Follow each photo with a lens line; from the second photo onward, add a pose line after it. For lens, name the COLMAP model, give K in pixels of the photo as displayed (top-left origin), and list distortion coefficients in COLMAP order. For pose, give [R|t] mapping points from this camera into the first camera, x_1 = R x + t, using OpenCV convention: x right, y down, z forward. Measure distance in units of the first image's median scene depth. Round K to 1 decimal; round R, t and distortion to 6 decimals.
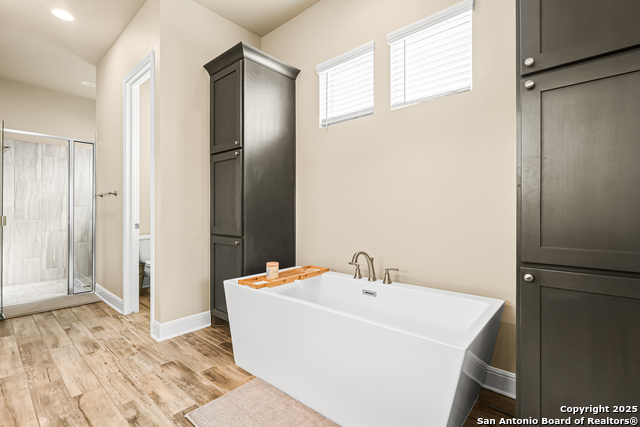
lens RADIAL K [[296.1, 0, 330.9], [0, 296.1, 214.7], [0, 0, 1]] dist [-0.022390, 0.000000]
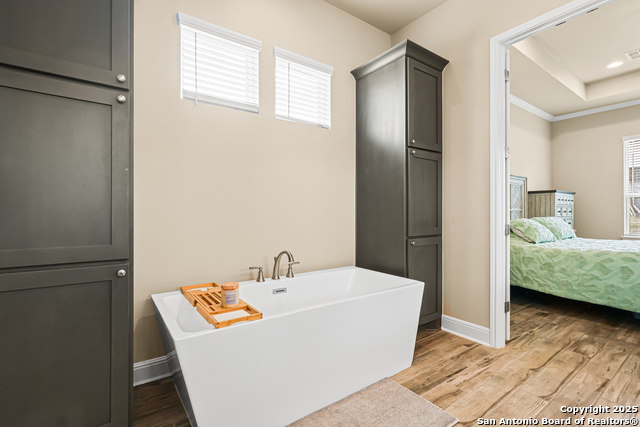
lens RADIAL K [[296.8, 0, 315.4], [0, 296.8, 209.9], [0, 0, 1]] dist [-0.003124, -0.000779]
pose [[0.248106, 0.001635, 0.968732, -0.850391], [0.005462, 0.999980, -0.003087, -0.015517], [-0.968718, 0.006057, 0.248092, 0.619220]]
